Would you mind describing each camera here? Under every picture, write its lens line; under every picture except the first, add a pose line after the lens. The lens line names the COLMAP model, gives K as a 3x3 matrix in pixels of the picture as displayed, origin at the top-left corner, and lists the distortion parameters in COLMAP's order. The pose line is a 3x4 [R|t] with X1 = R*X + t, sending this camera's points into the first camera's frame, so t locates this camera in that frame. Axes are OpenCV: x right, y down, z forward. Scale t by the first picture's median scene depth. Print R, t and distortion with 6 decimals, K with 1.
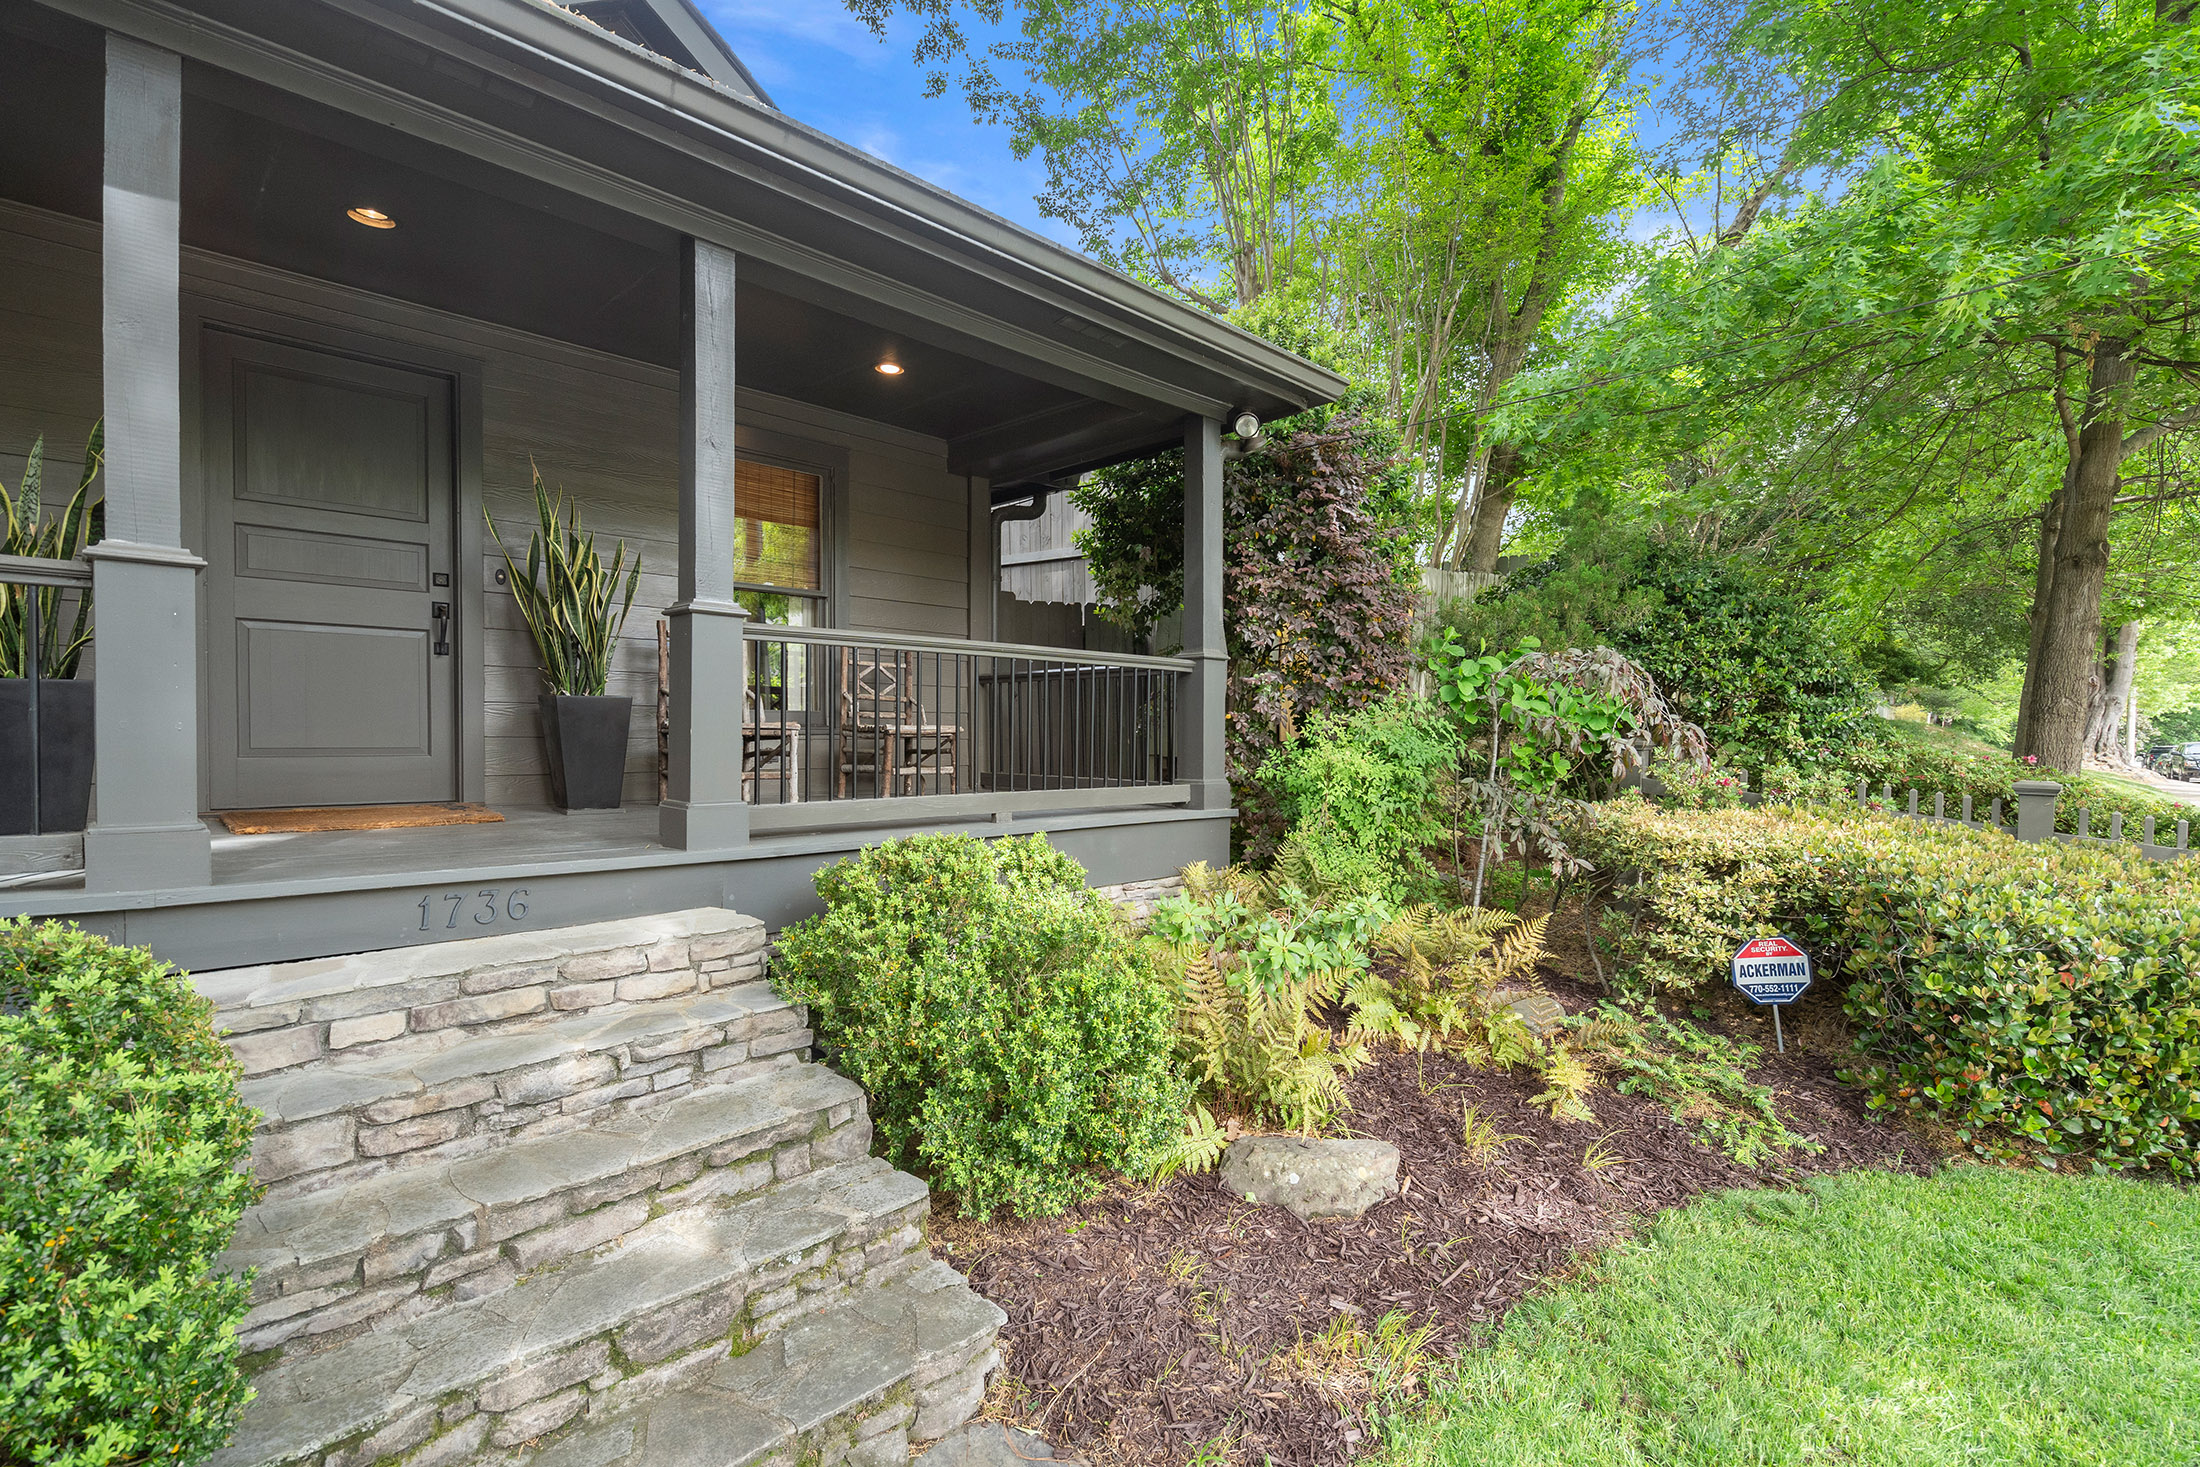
lens RADIAL K [[998.6, 0, 1089.2], [0, 998.6, 751.7], [0, 0, 1]] dist [-0.006218, 0.002693]
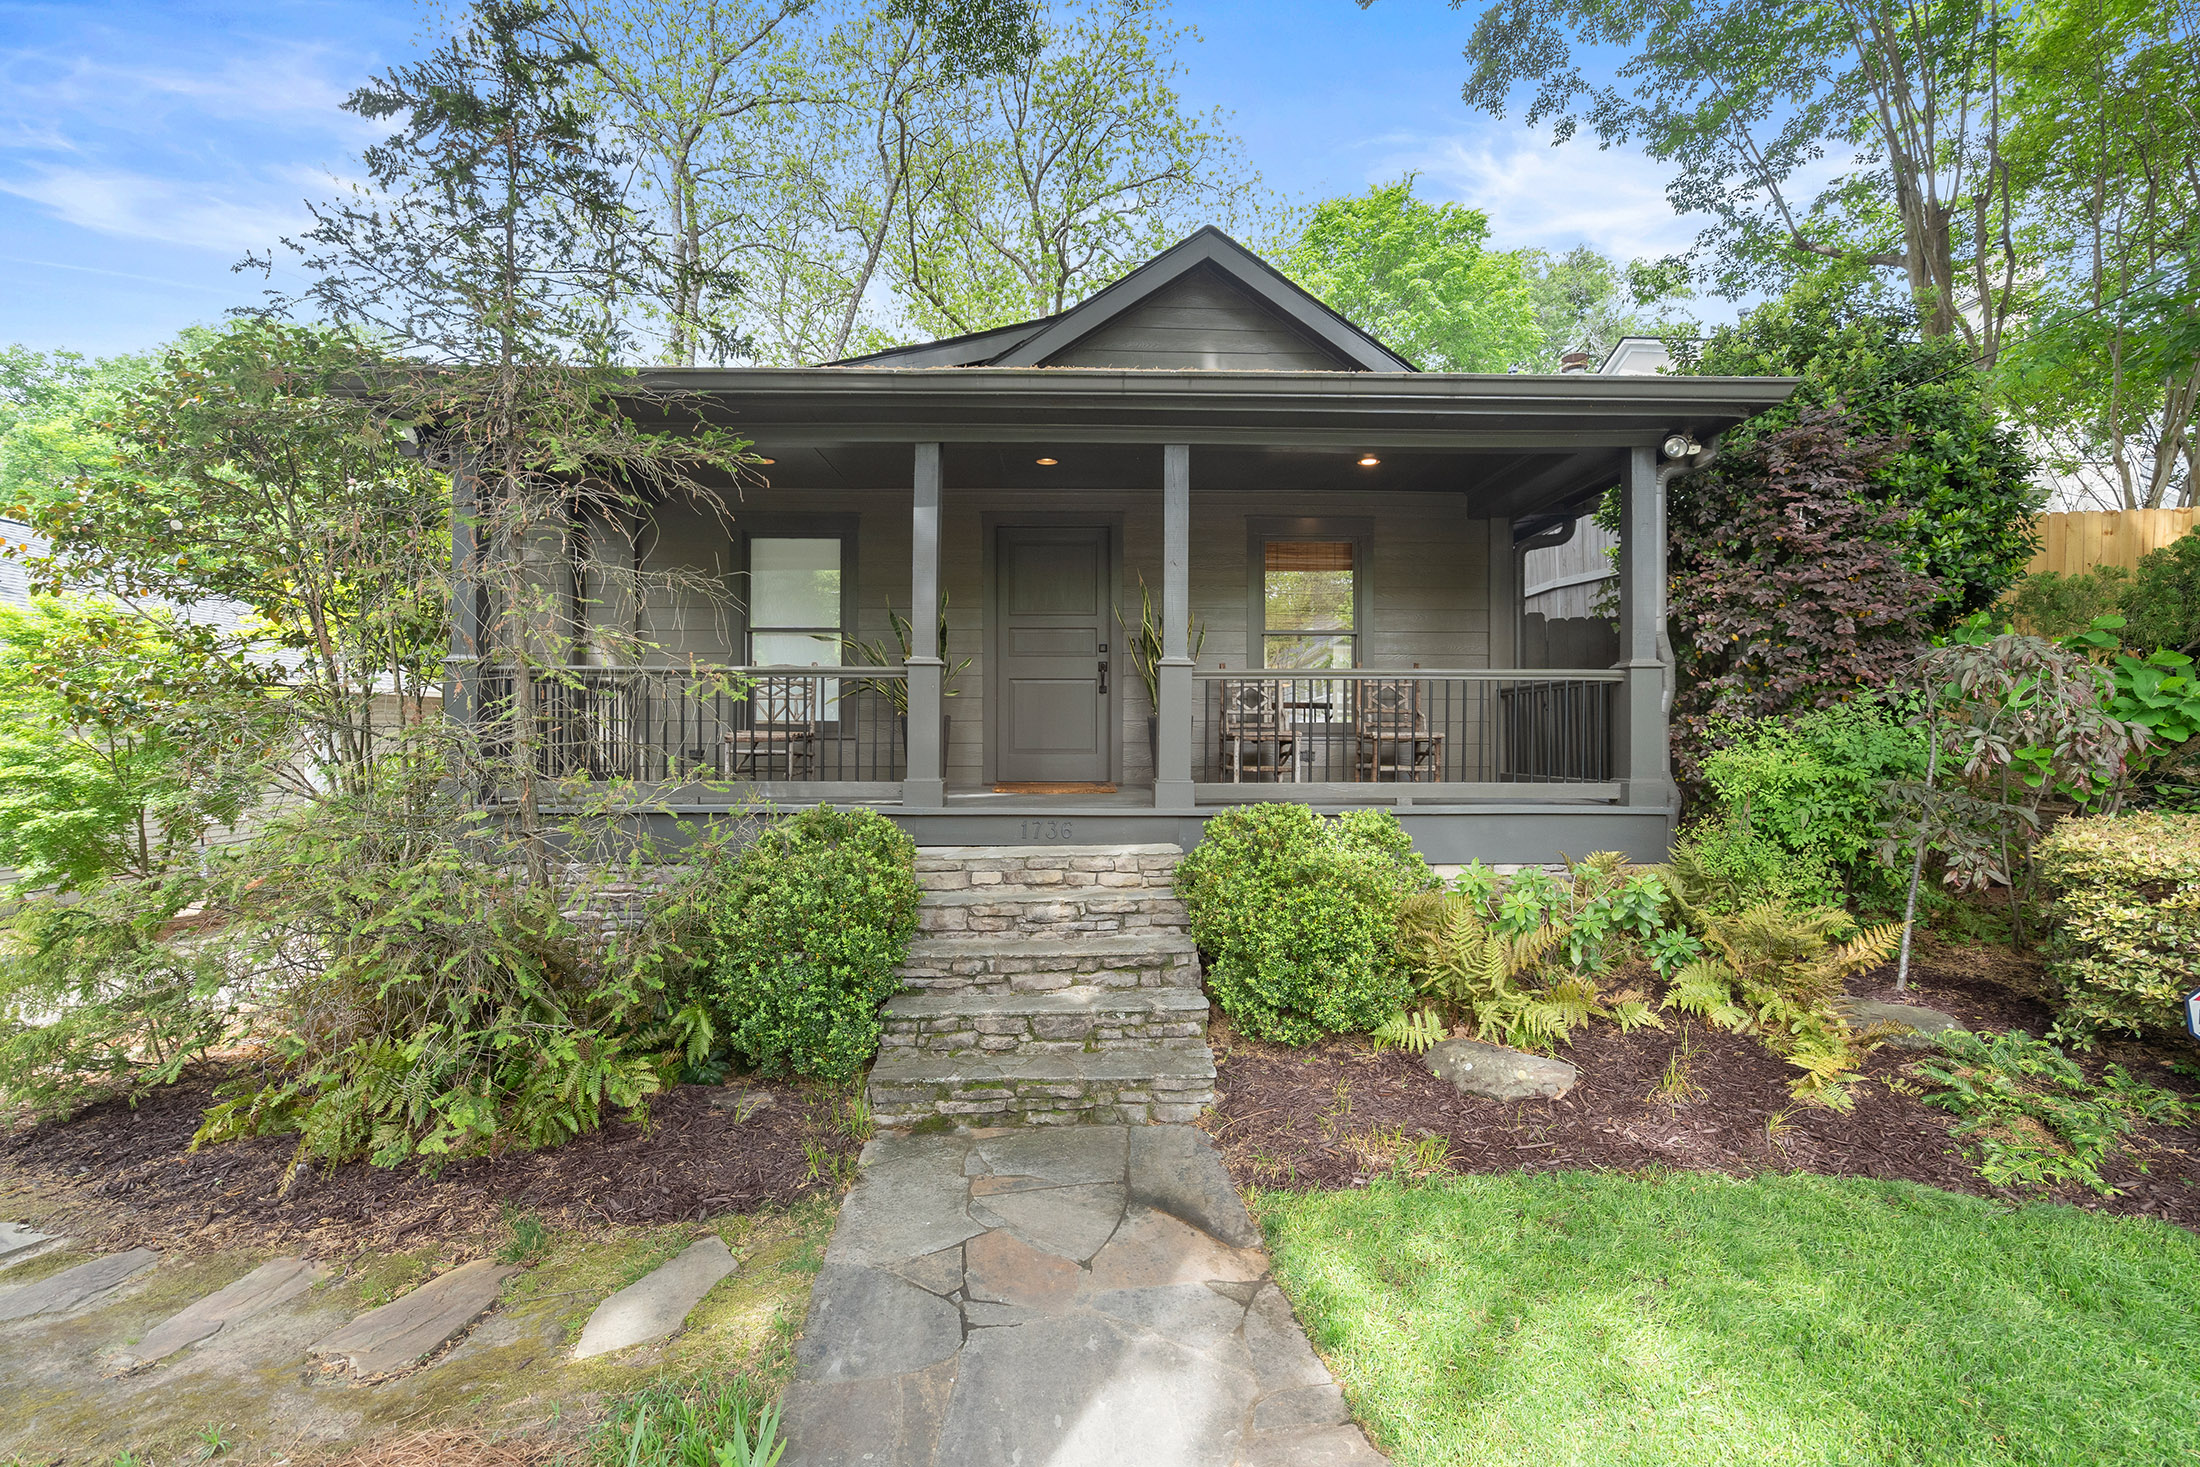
lens RADIAL K [[998.6, 0, 1112.0], [0, 998.6, 733.4], [0, 0, 1]] dist [-0.006218, 0.002693]
pose [[0.729003, -0.011354, -0.684416, 0.796081], [-0.008830, 0.999623, -0.025988, 0.020306], [0.684453, 0.024989, 0.728628, -0.321021]]
